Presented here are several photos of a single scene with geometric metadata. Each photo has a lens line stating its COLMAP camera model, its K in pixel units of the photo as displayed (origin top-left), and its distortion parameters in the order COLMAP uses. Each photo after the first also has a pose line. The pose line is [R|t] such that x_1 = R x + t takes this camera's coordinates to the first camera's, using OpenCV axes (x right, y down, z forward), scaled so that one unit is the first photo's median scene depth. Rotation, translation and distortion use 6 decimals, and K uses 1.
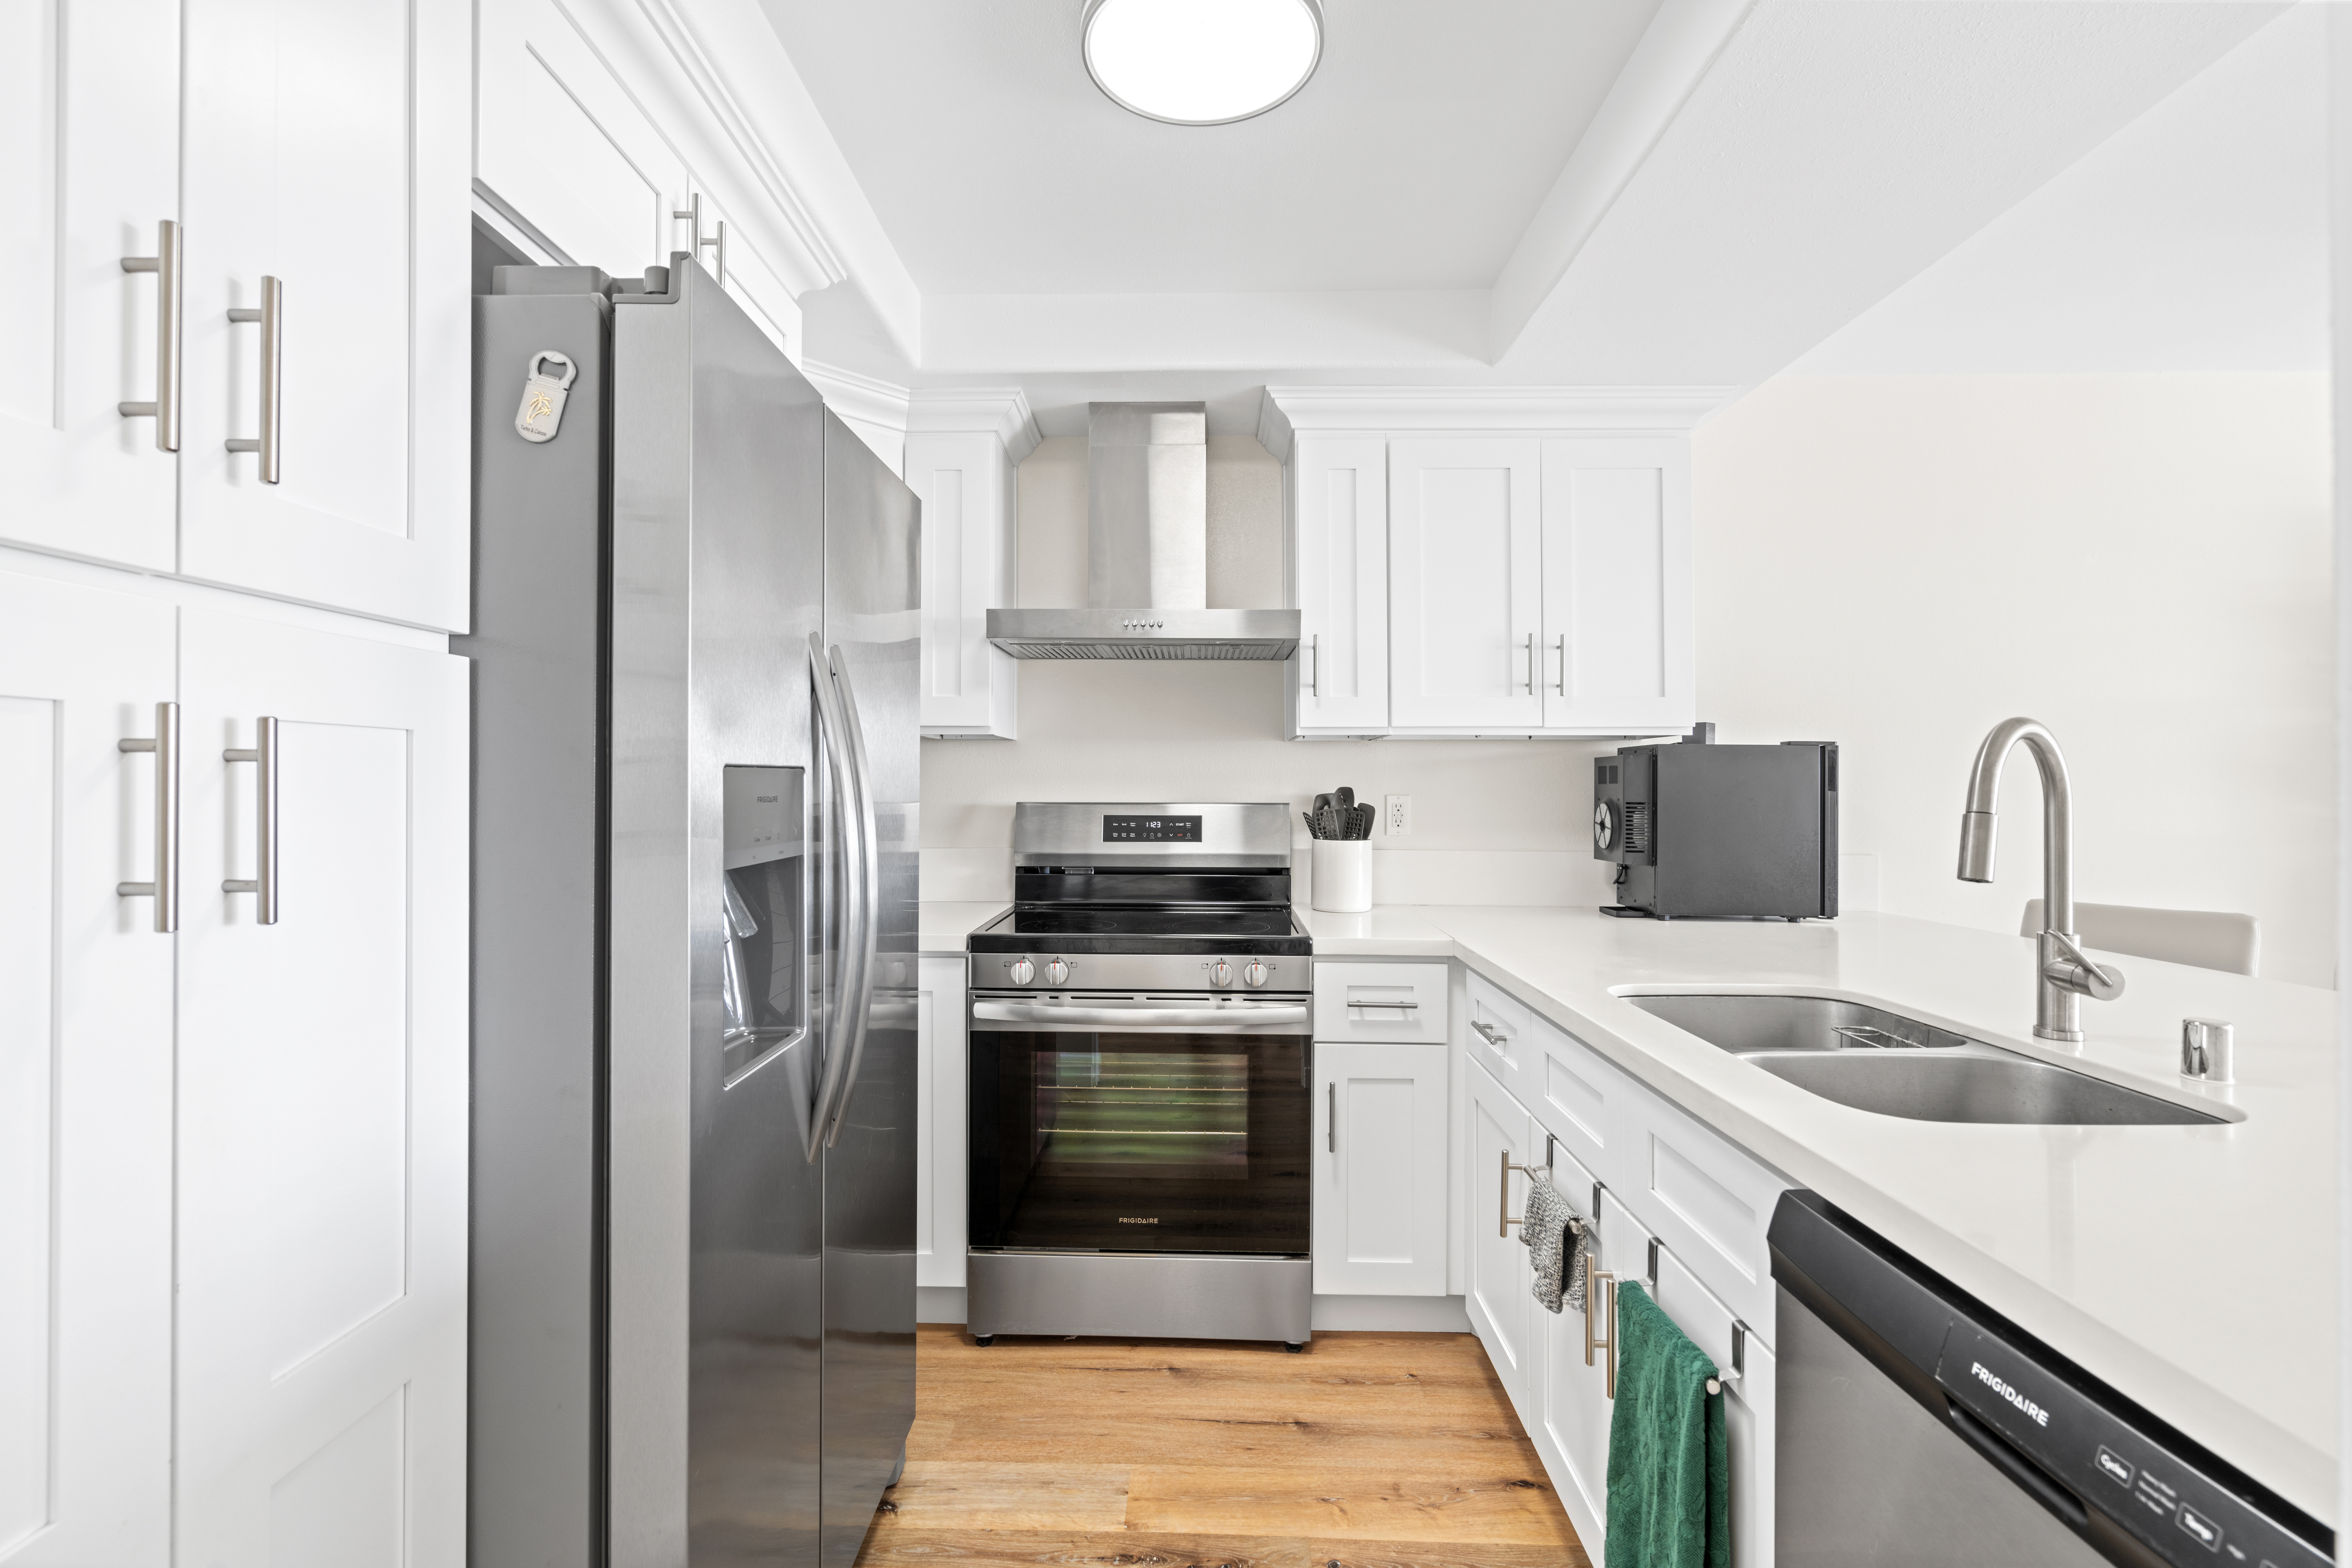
lens RADIAL K [[1082.6, 0, 1176.0], [0, 1082.6, 784.0], [0, 0, 1]] dist [-0.002115, 0.001063]
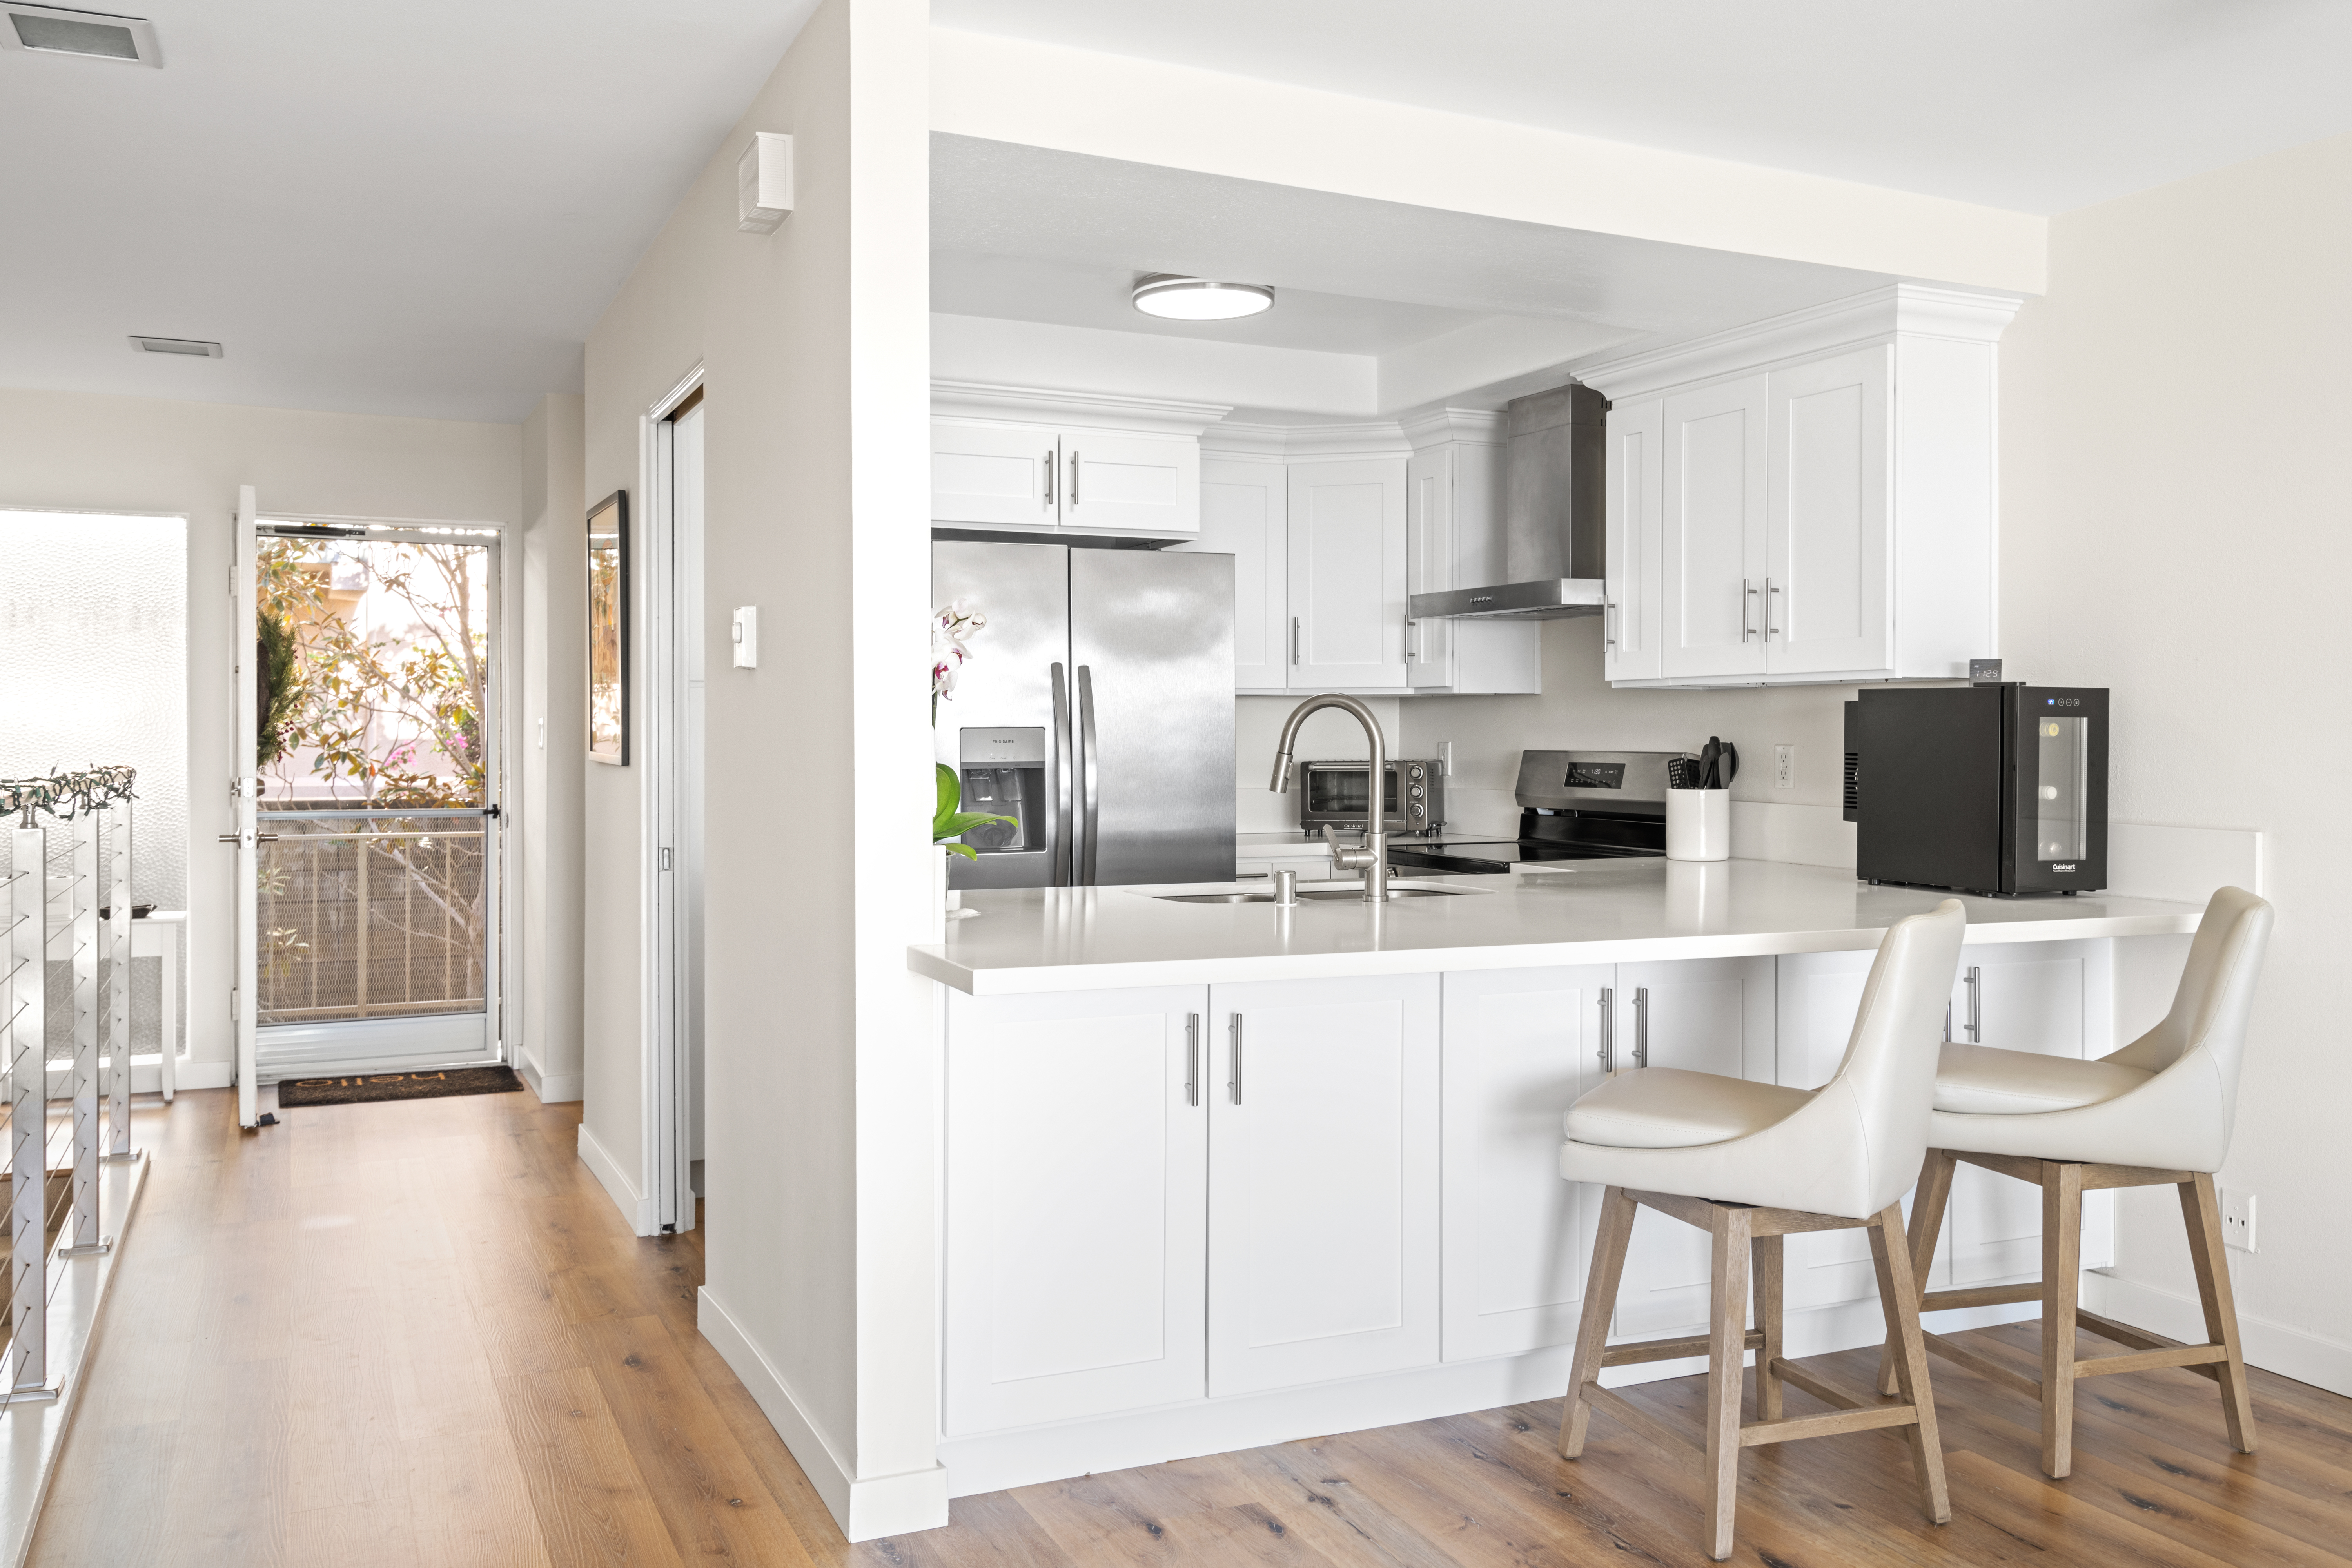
lens RADIAL K [[1957.4, 0, 1124.9], [0, 1957.4, 756.1], [0, 0, 1]] dist [0.002450, -0.000097]
pose [[0.426906, 0.008327, -0.904258, 1.586490], [0.002521, 0.999943, 0.010398, 0.001257], [0.904292, -0.006718, 0.426861, -0.250859]]
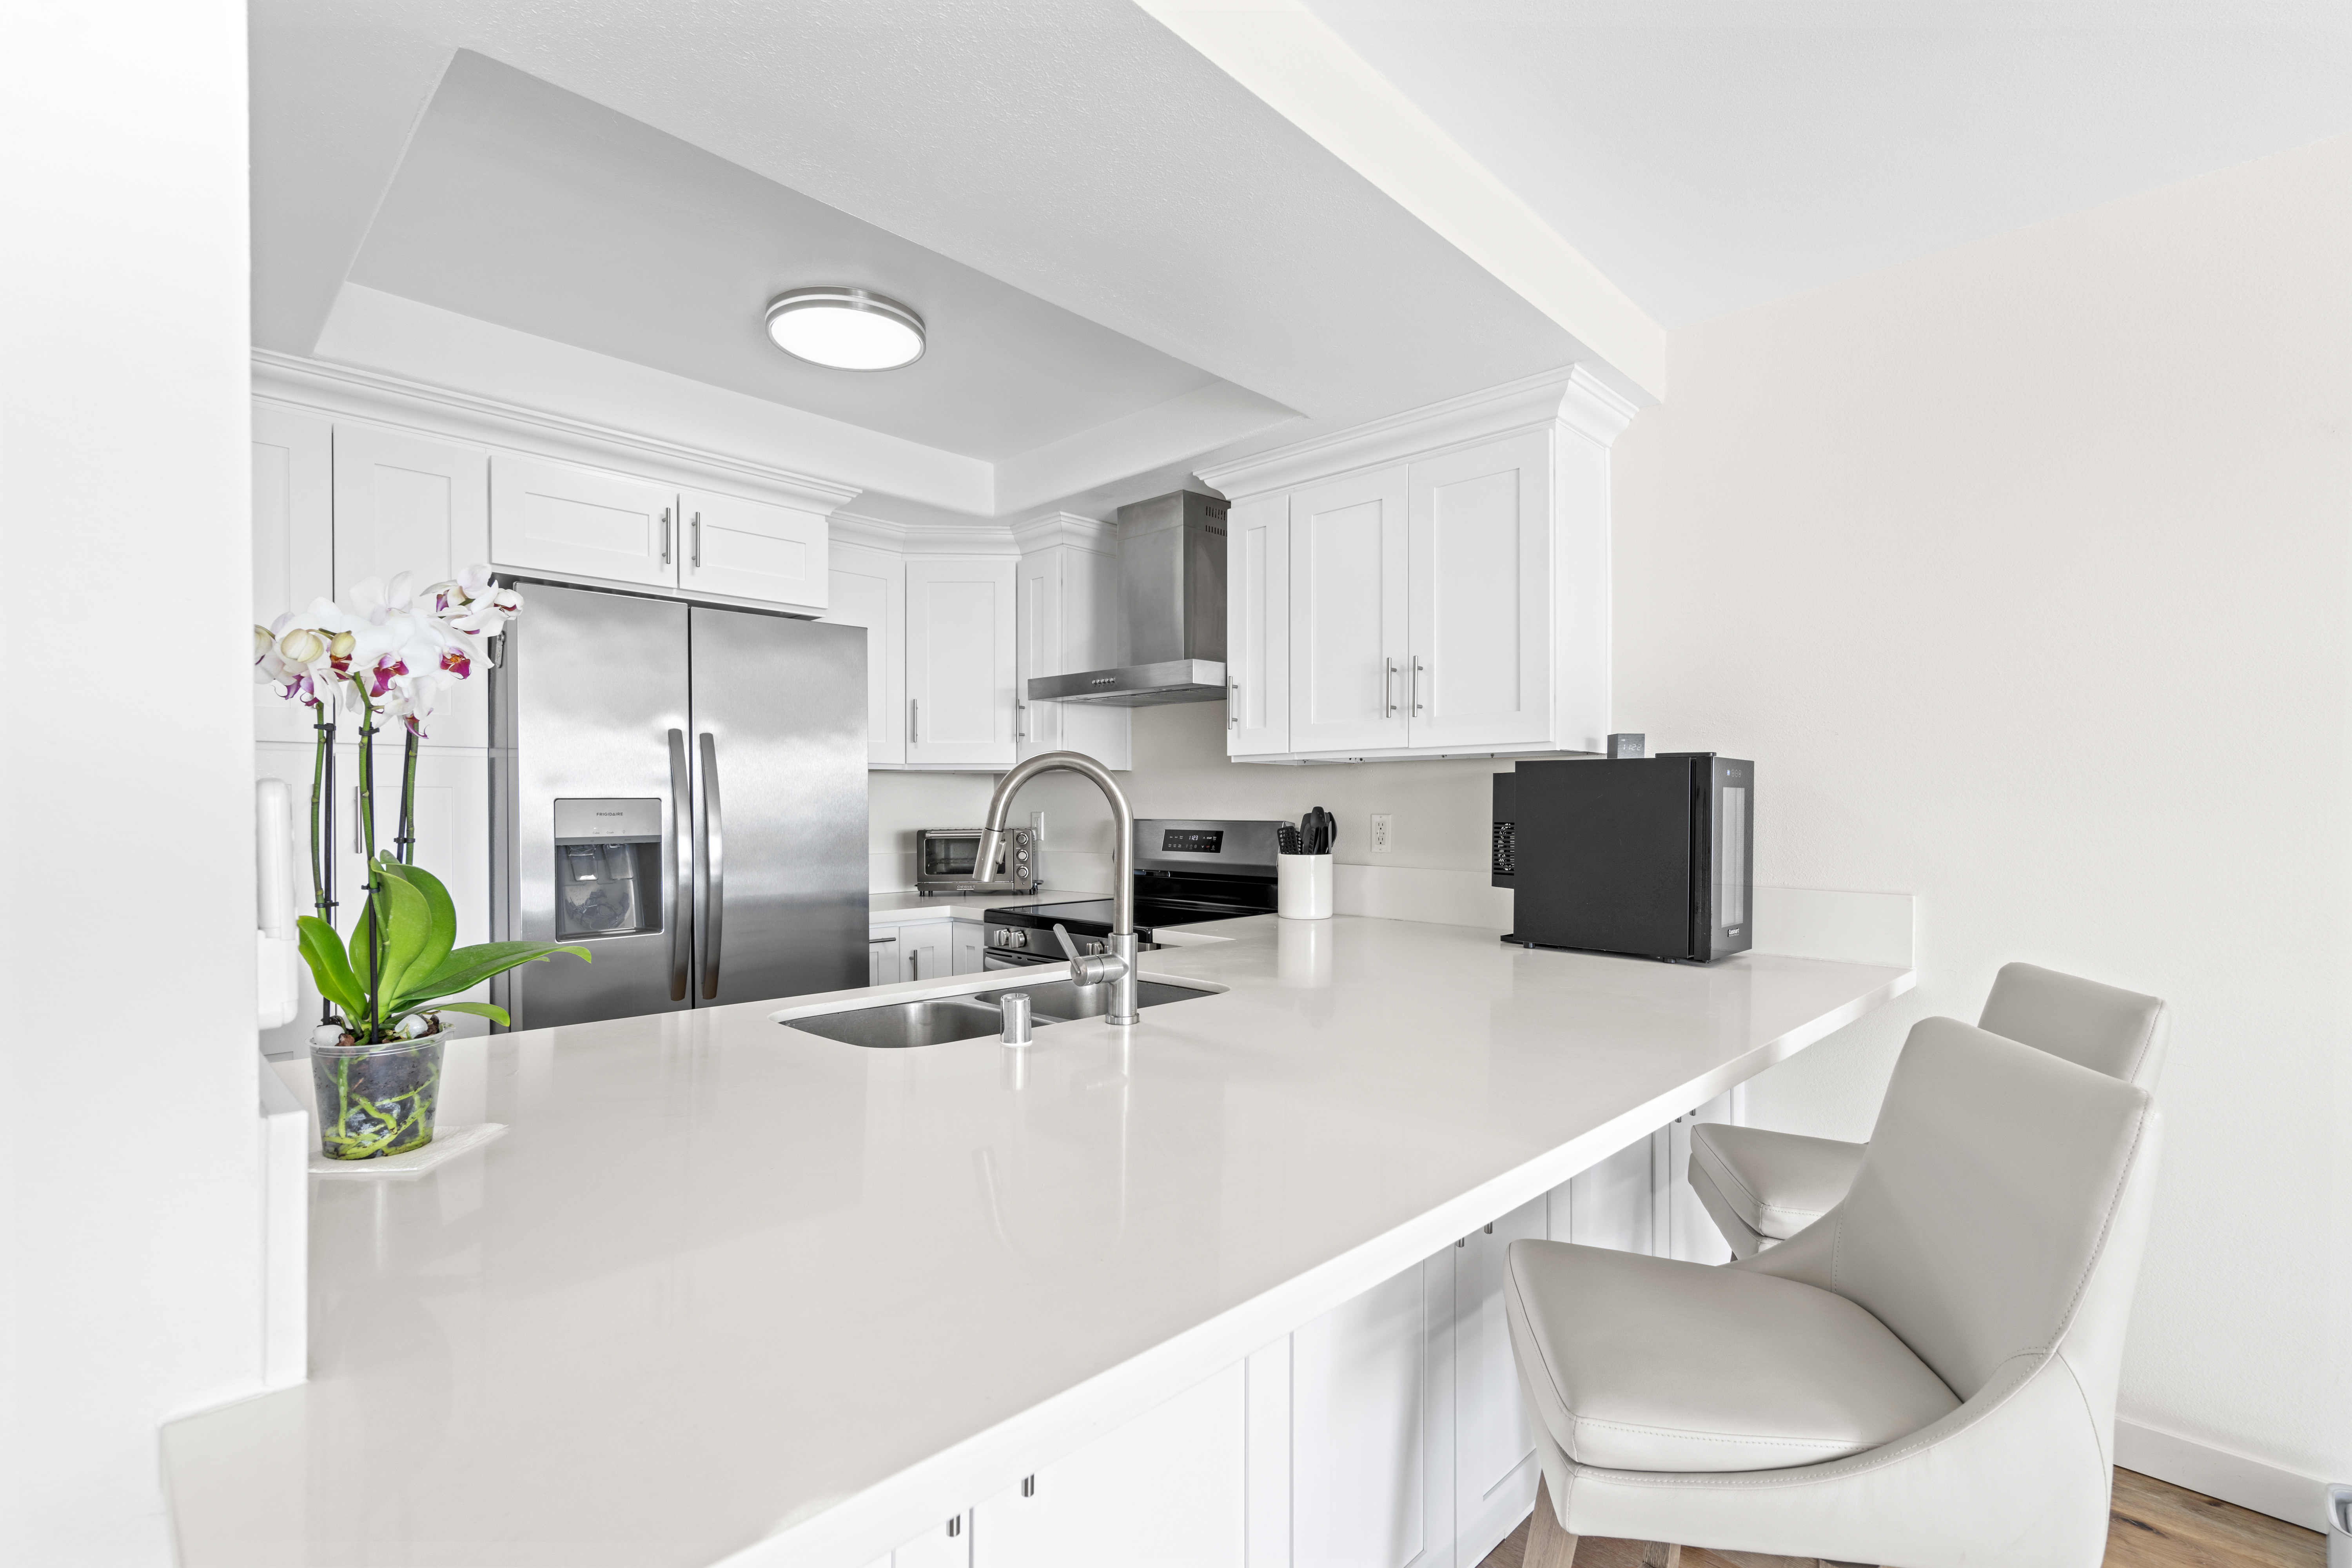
lens RADIAL K [[1091.1, 0, 1178.0], [0, 1091.1, 811.5], [0, 0, 1]] dist [-0.011046, 0.000211]
pose [[0.738231, 0.000844, -0.674548, 0.826984], [0.003815, 0.999978, 0.005426, 0.001388], [0.674537, -0.006579, 0.738211, 0.086130]]
